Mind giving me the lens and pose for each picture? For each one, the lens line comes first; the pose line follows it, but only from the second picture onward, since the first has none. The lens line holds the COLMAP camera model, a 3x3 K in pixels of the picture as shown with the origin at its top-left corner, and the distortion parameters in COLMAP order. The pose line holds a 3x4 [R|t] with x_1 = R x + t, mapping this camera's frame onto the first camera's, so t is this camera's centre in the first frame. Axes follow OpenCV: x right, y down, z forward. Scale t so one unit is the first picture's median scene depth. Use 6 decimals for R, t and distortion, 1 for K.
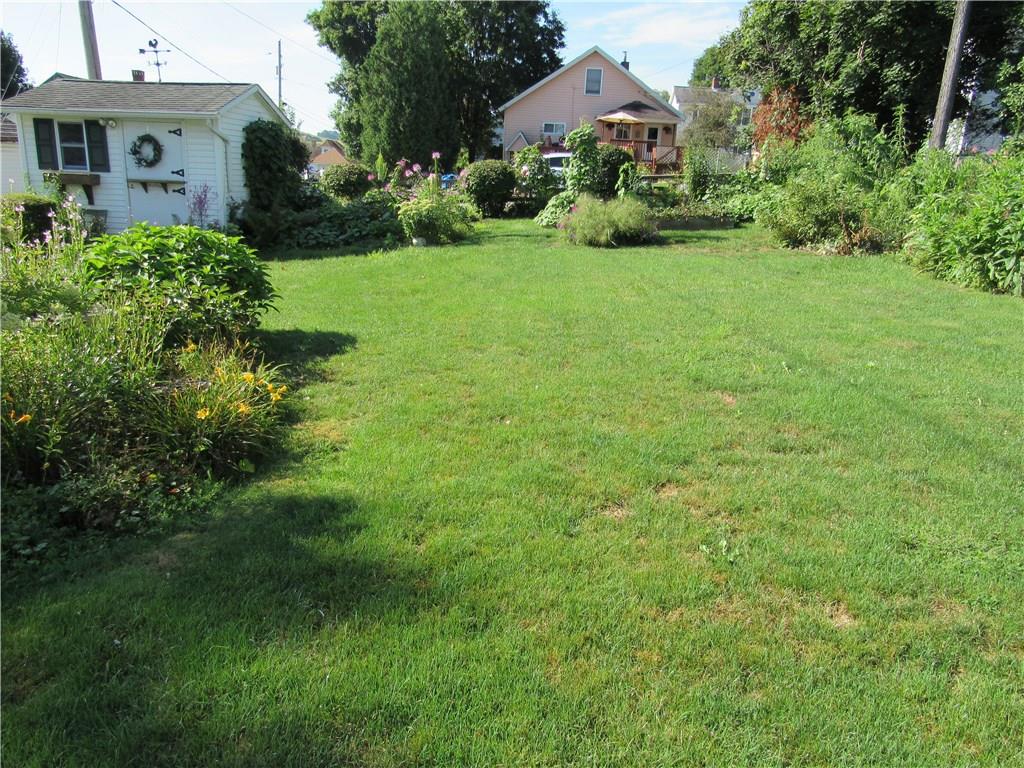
lens RADIAL K [[731.3, 0, 512.0], [0, 731.3, 384.0], [0, 0, 1]] dist [-0.048908, 0.033401]
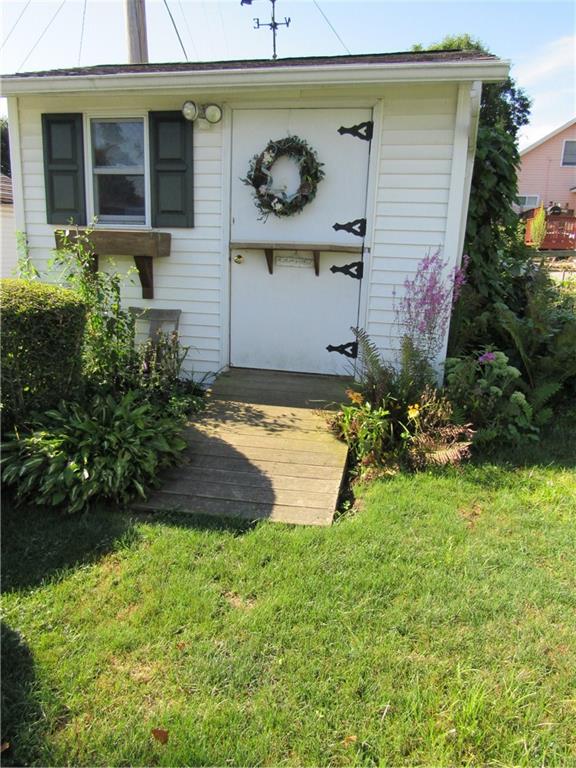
lens RADIAL K [[548.5, 0, 288.0], [0, 548.5, 384.0], [0, 0, 1]] dist [-0.048908, 0.033401]
pose [[0.988803, 0.025589, -0.147018, -0.448738], [-0.031619, 0.998746, -0.038824, -0.185907], [0.145840, 0.043038, 0.988372, 0.678961]]
